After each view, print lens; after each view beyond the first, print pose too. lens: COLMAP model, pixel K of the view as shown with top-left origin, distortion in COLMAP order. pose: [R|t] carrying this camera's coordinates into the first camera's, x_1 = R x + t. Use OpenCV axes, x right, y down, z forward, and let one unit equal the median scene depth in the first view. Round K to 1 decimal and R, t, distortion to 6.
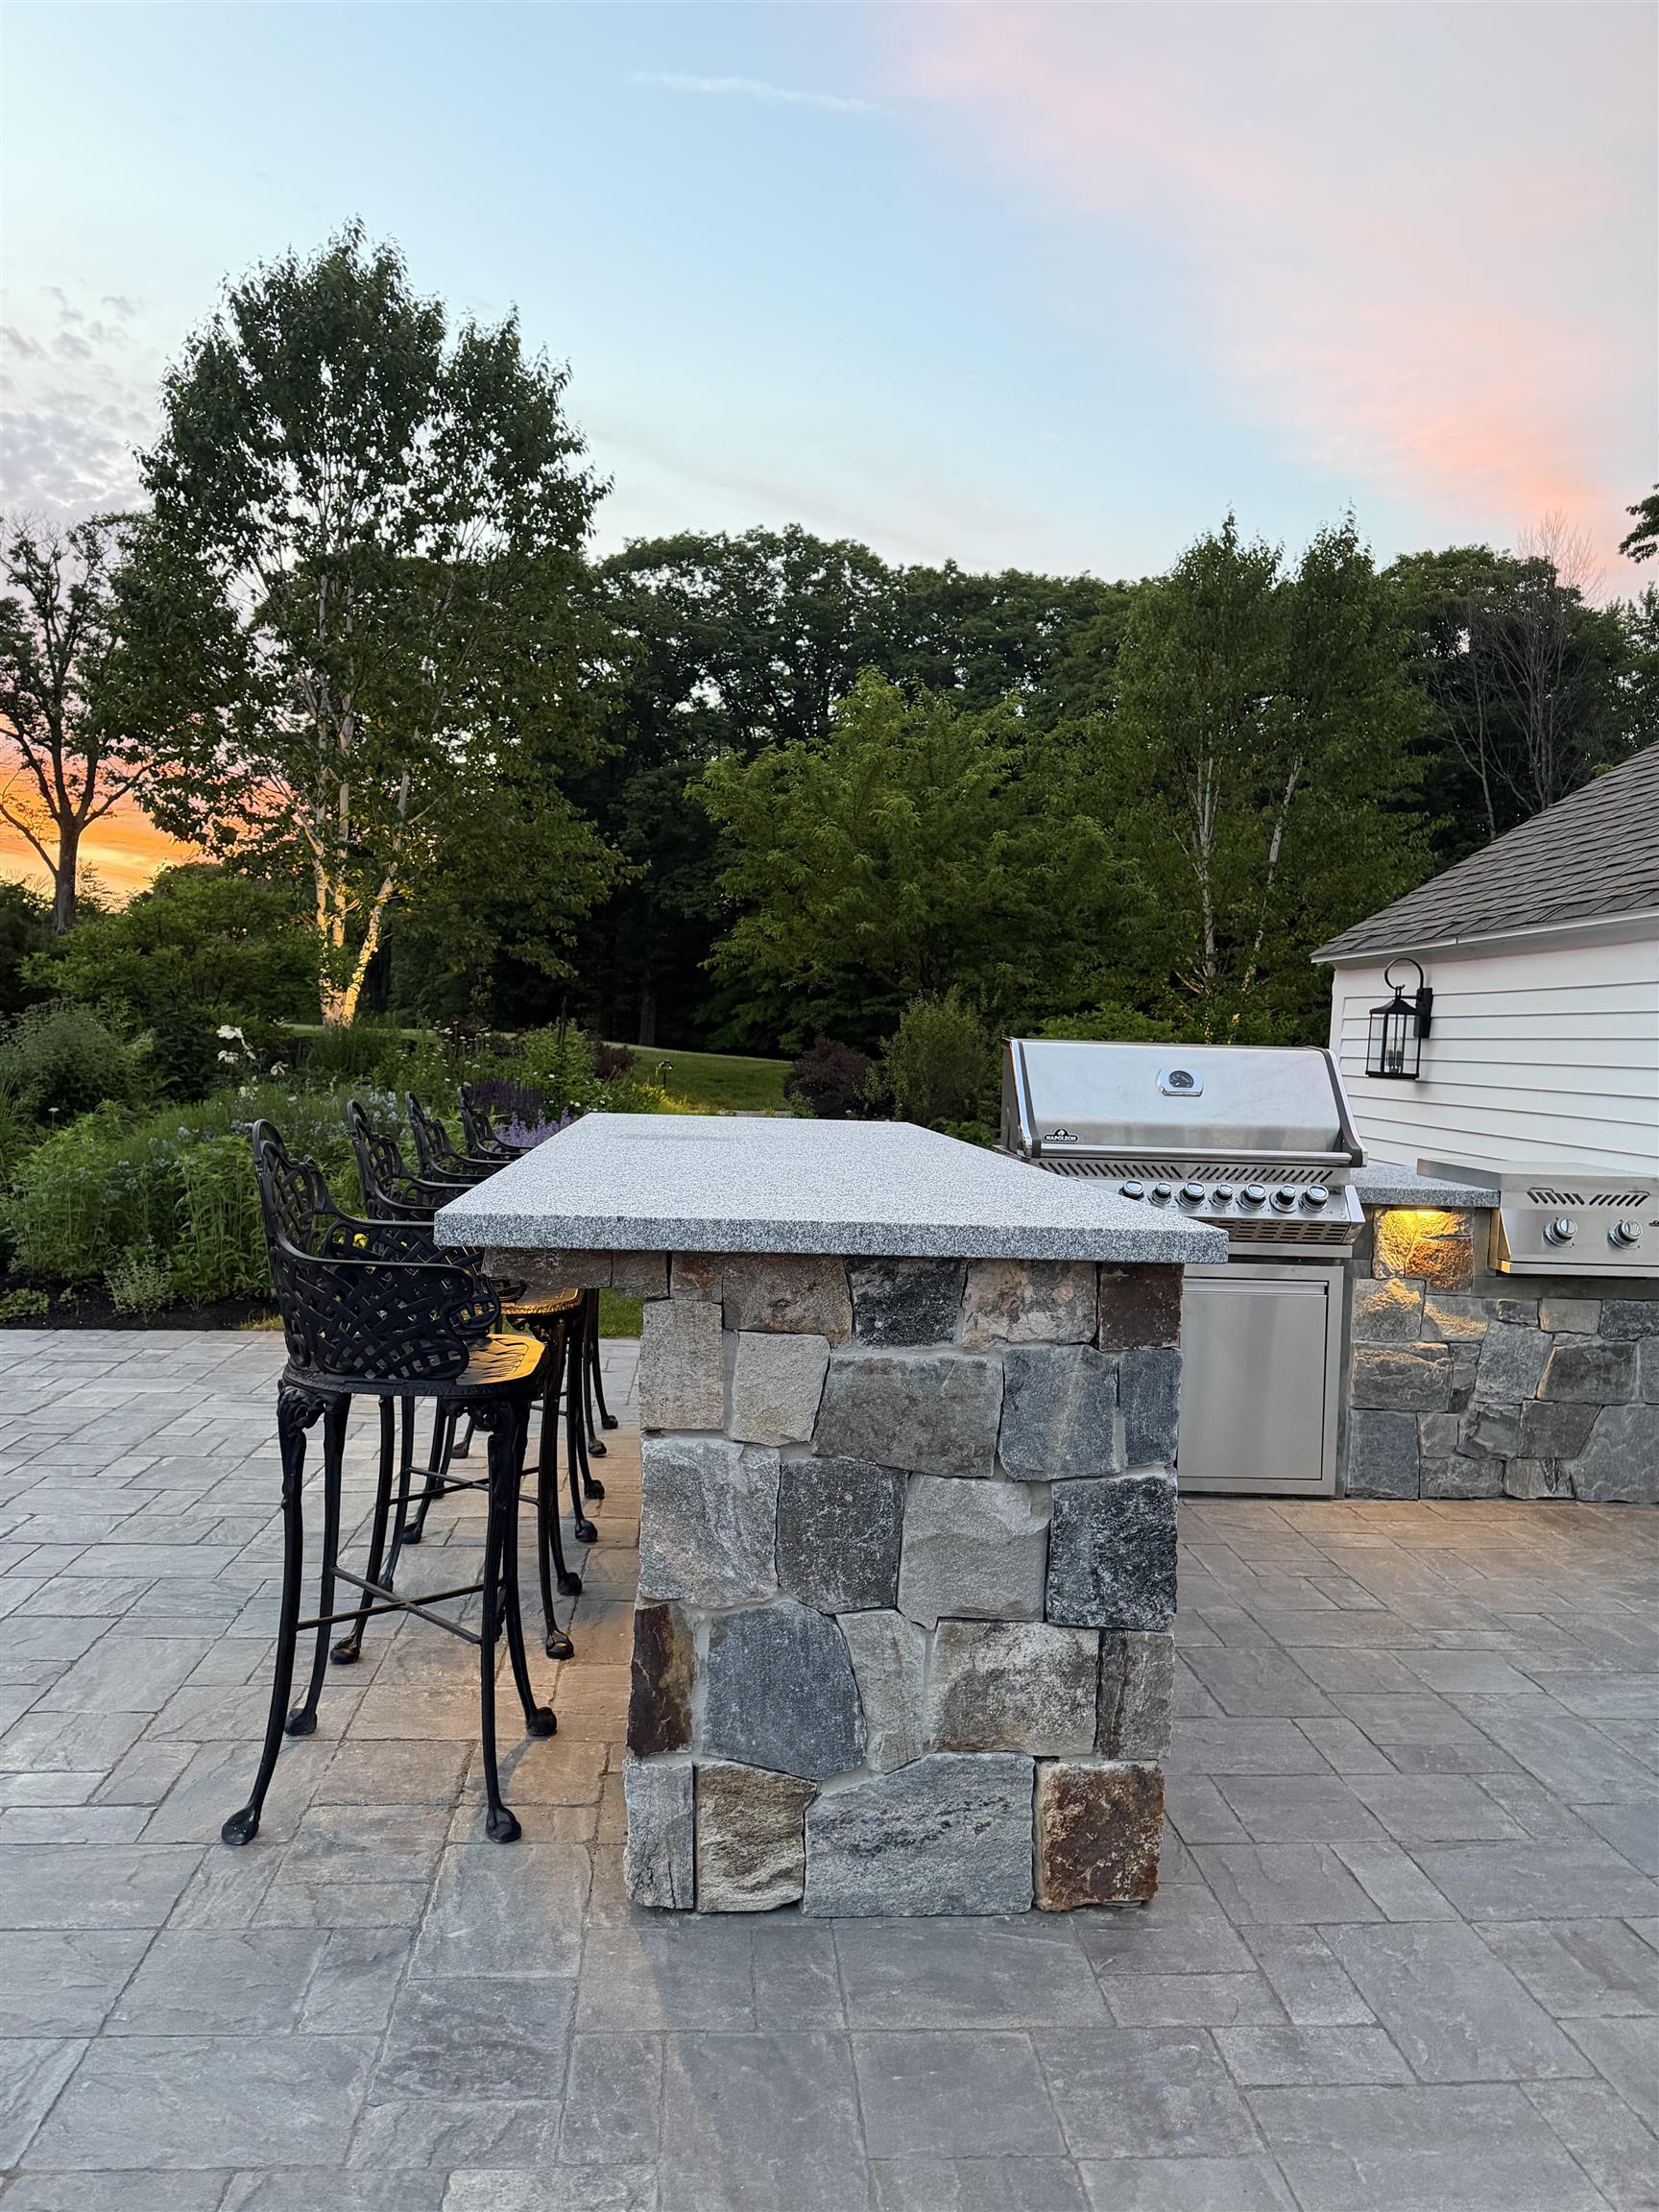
lens RADIAL K [[1553.4, 0, 829.0], [0, 1553.4, 1126.7], [0, 0, 1]] dist [0.037901, -0.035412]
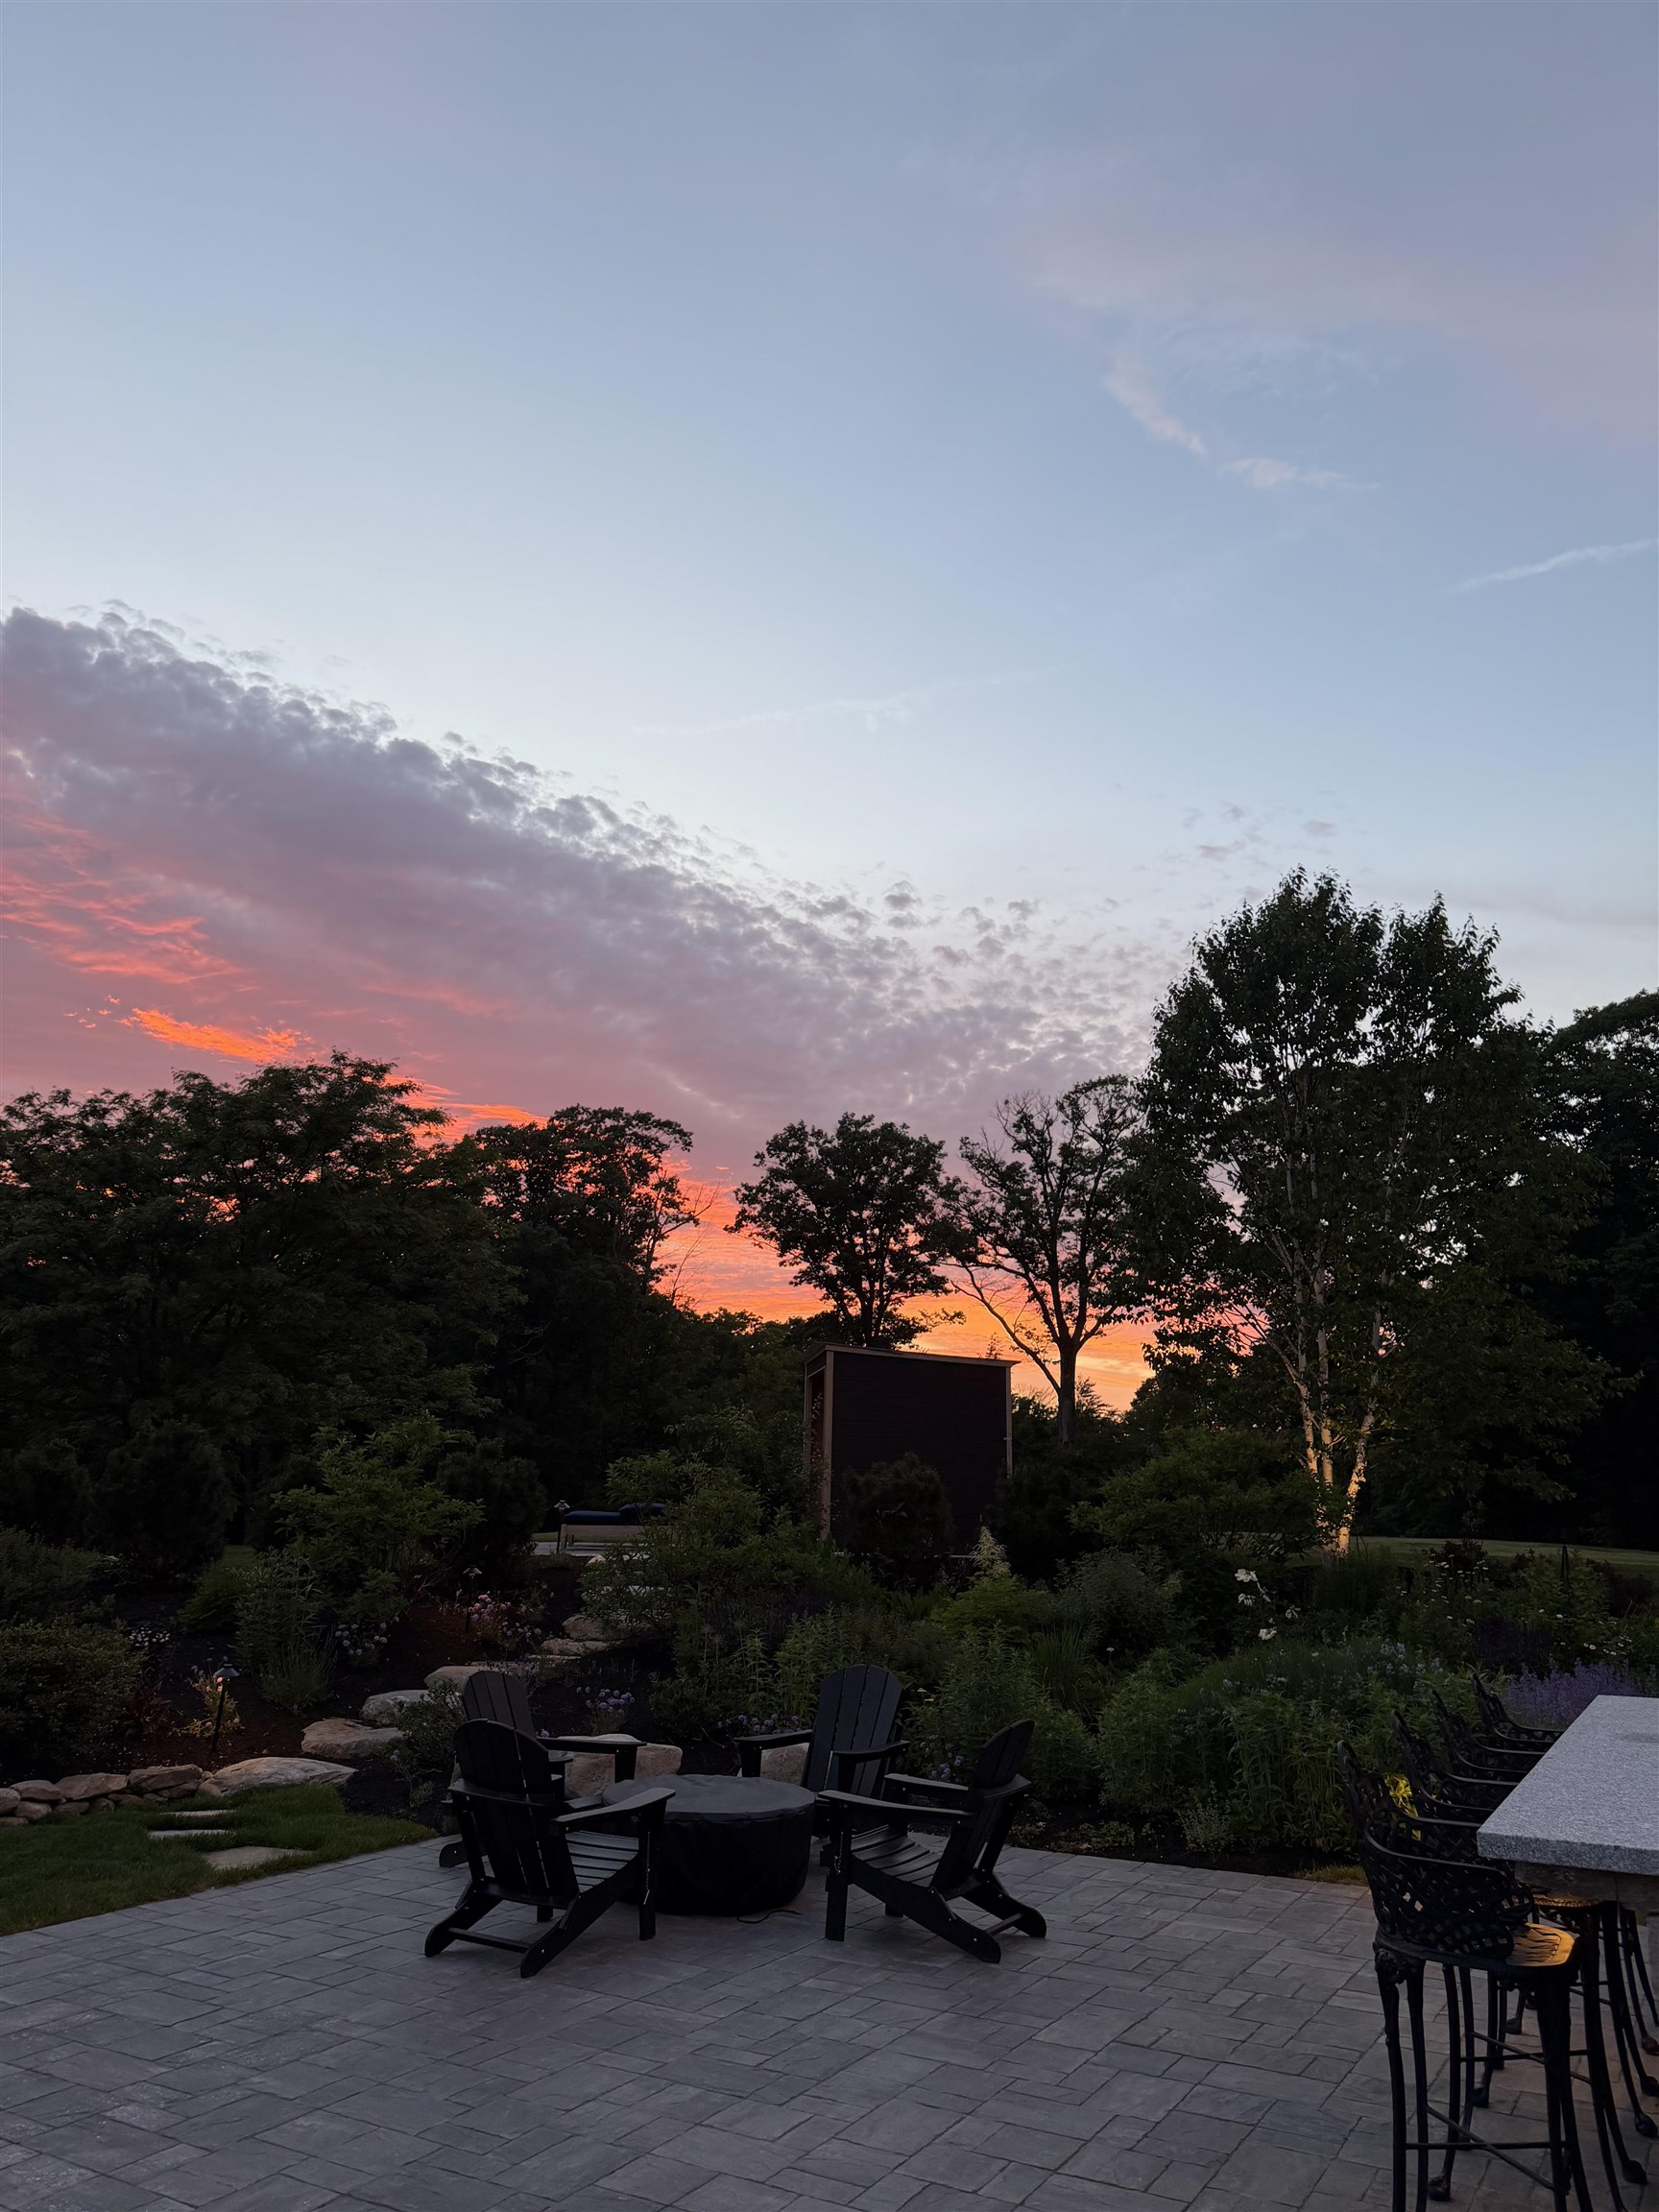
lens RADIAL K [[1553.4, 0, 809.0], [0, 1553.4, 1117.0], [0, 0, 1]] dist [0.037901, -0.035412]
pose [[0.819283, -0.167393, -0.548411, 0.033101], [-0.011067, 0.951643, -0.307006, -0.026753], [0.573283, 0.257593, 0.777813, -0.146441]]
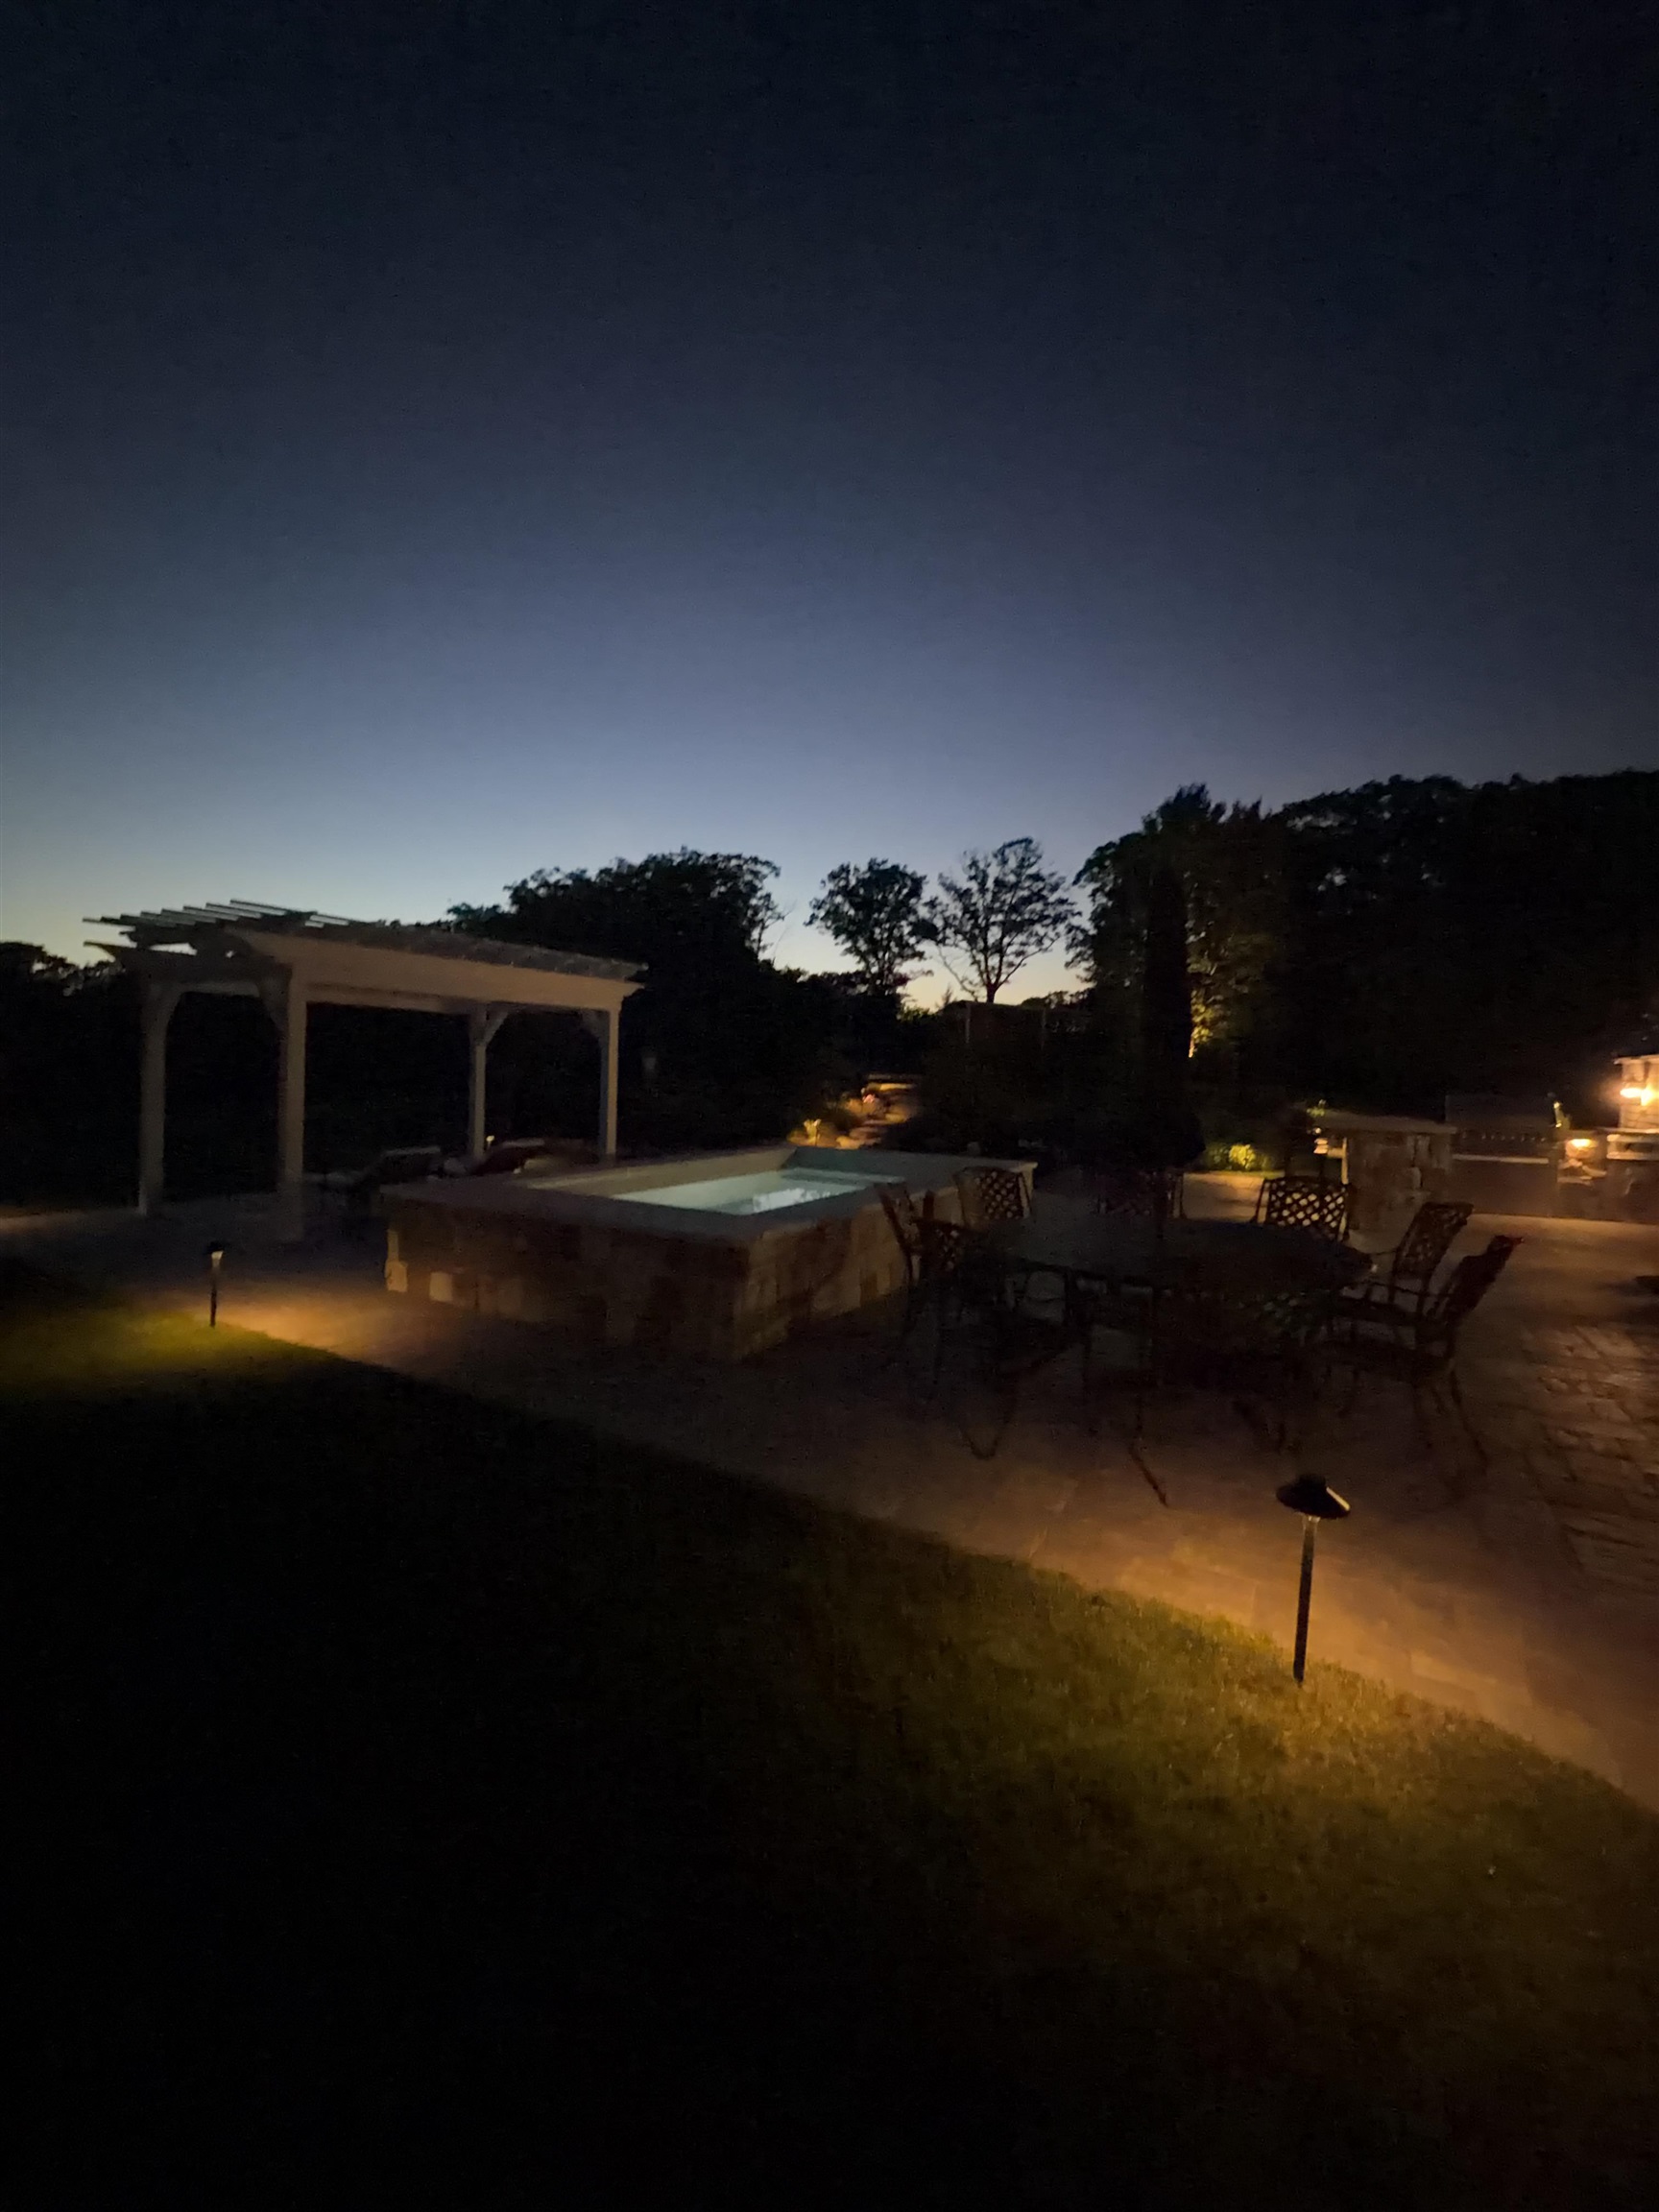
lens RADIAL K [[895.7, 0, 834.6], [0, 895.7, 1102.6], [0, 0, 1]] dist [-0.000422, 0.000489]
pose [[0.831935, -0.012044, -0.554742, 0.035067], [-0.008800, 0.999352, -0.034895, 0.021480], [0.554803, 0.033912, 0.831290, -0.763473]]
